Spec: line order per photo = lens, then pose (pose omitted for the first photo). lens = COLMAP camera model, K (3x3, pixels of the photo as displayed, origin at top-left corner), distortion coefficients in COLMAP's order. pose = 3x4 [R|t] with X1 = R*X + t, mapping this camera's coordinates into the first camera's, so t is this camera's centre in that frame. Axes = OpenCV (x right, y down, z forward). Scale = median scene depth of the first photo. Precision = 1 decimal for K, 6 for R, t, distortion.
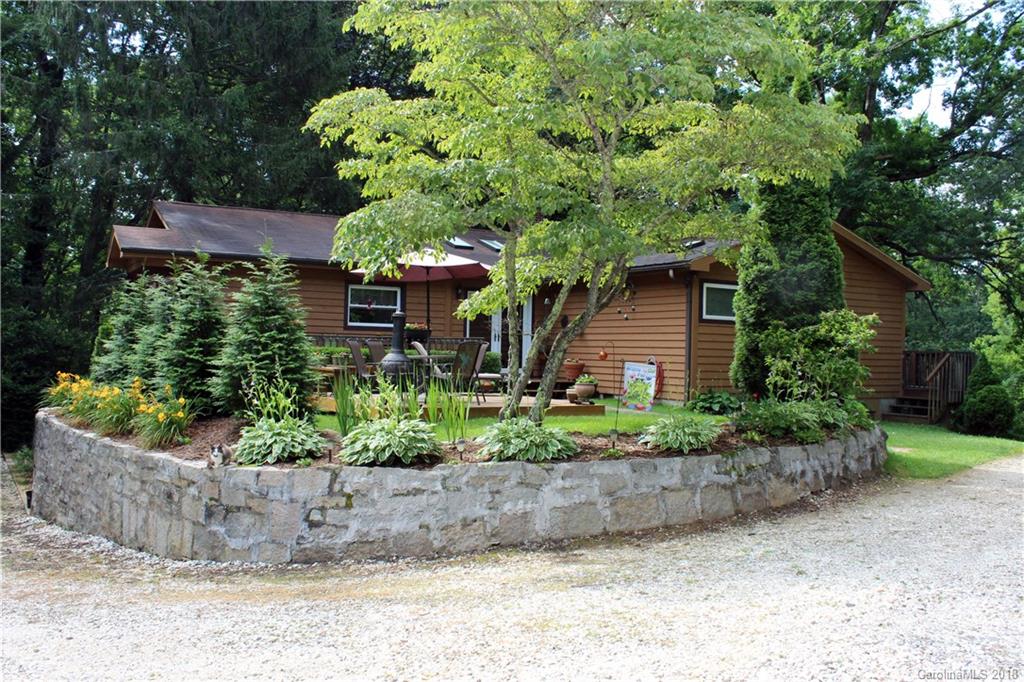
lens RADIAL K [[865.5, 0, 525.3], [0, 865.5, 341.5], [0, 0, 1]] dist [-0.162000, 0.183725]
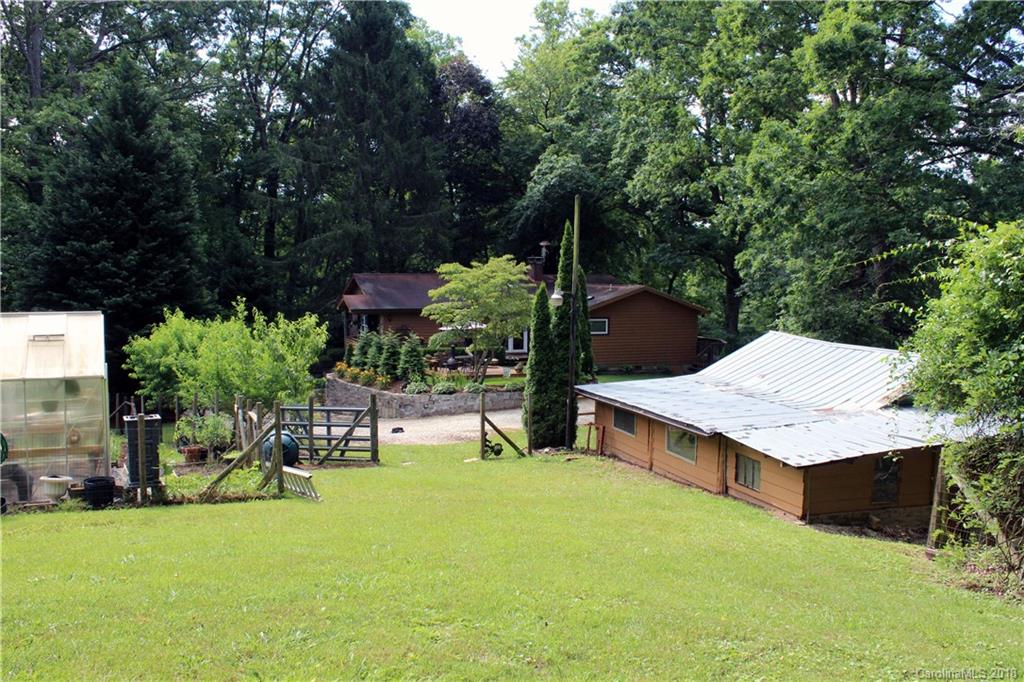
lens RADIAL K [[865.5, 0, 525.3], [0, 865.5, 341.5], [0, 0, 1]] dist [-0.162000, 0.183725]
pose [[0.989836, -0.008087, -0.141980, 0.788892], [0.018905, 0.997004, 0.075007, -0.394567], [0.140948, -0.076929, 0.987024, -2.899699]]
